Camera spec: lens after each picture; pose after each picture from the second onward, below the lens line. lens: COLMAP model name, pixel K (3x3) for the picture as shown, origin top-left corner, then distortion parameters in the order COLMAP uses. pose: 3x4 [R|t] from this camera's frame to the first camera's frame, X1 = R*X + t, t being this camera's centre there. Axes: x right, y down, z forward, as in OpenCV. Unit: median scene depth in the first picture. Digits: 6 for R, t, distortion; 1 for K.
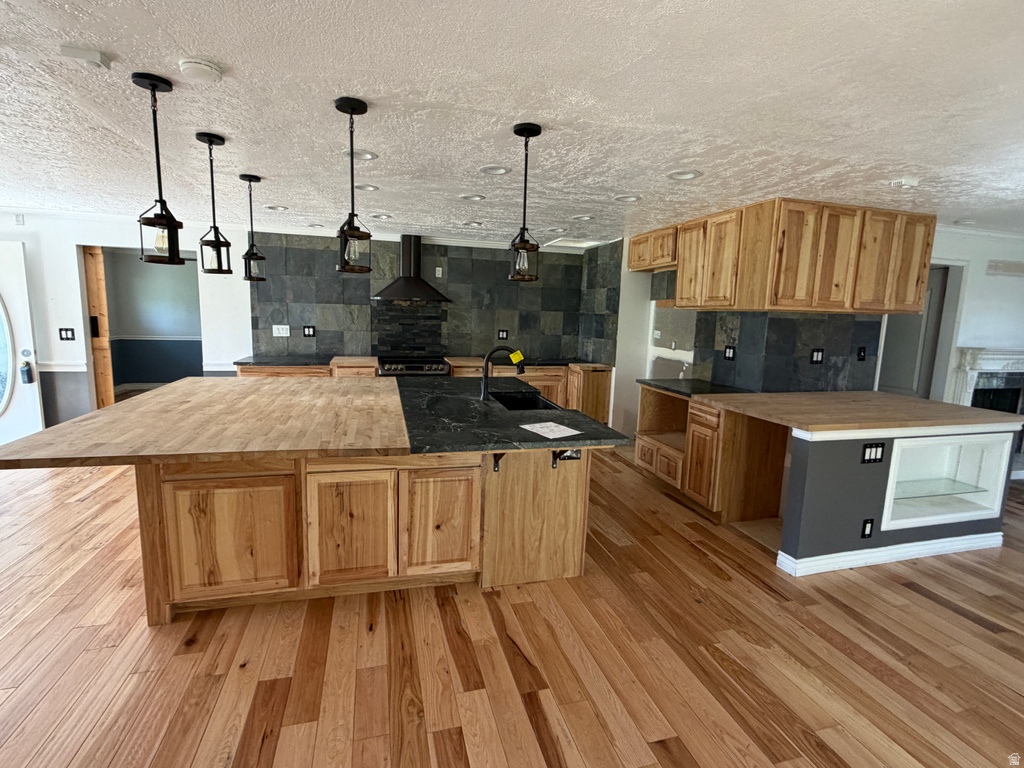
lens RADIAL K [[489.2, 0, 512.3], [0, 489.2, 383.8], [0, 0, 1]] dist [-0.002242, -0.000157]
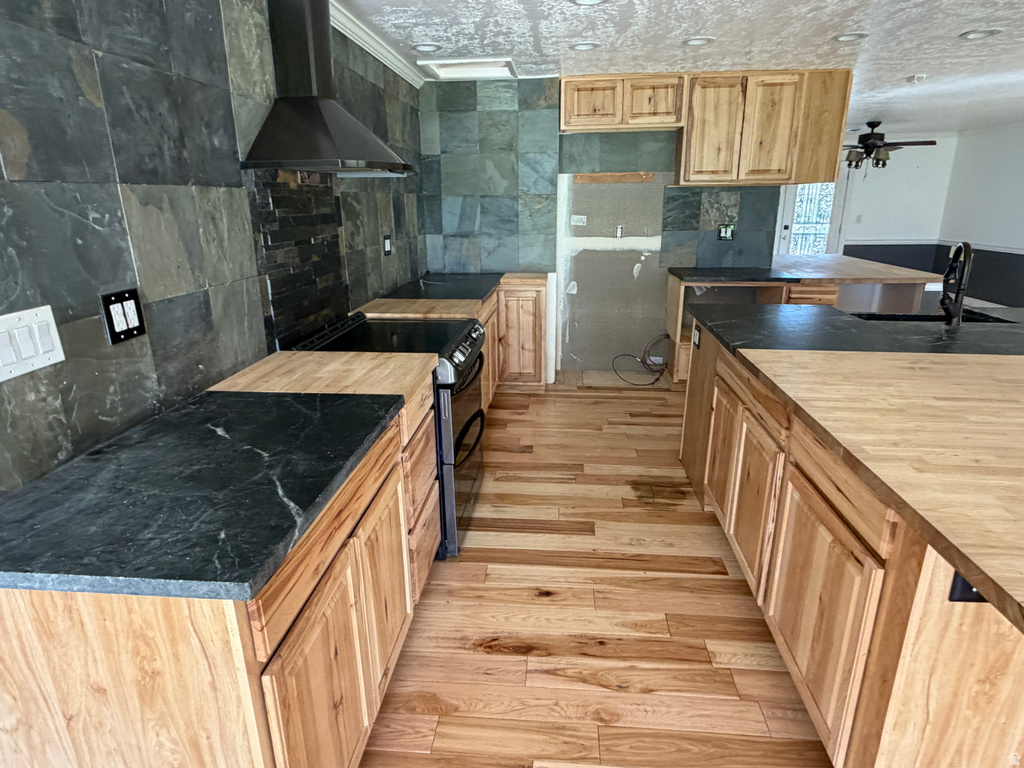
lens RADIAL K [[578.9, 0, 512.9], [0, 578.9, 378.6], [0, 0, 1]] dist [-0.001346, -0.000697]
pose [[0.352168, -0.309904, 0.883140, -0.689153], [0.155233, 0.949861, 0.271415, -0.144095], [-0.922973, 0.041509, 0.382619, 0.858529]]
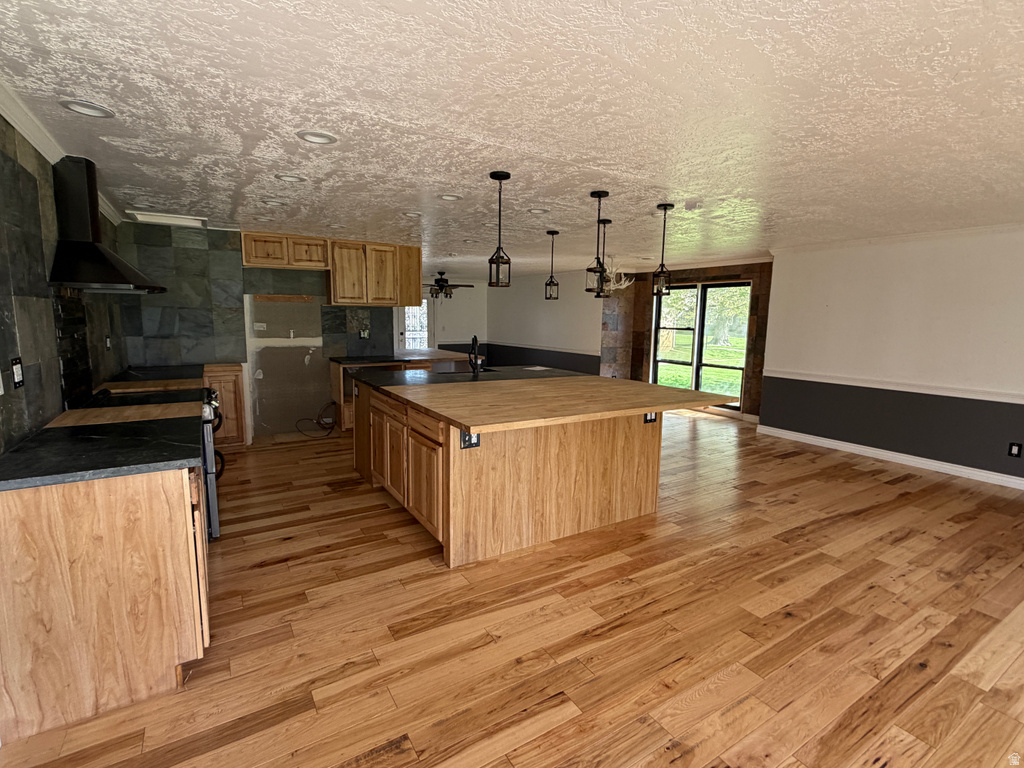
lens RADIAL K [[489.2, 0, 511.8], [0, 489.2, 382.3], [0, 0, 1]] dist [-0.002242, -0.000157]
pose [[-0.277226, -0.164021, 0.946701, -1.000668], [0.116400, 0.972330, 0.202547, -0.152428], [-0.953728, 0.166347, -0.250464, 0.862080]]
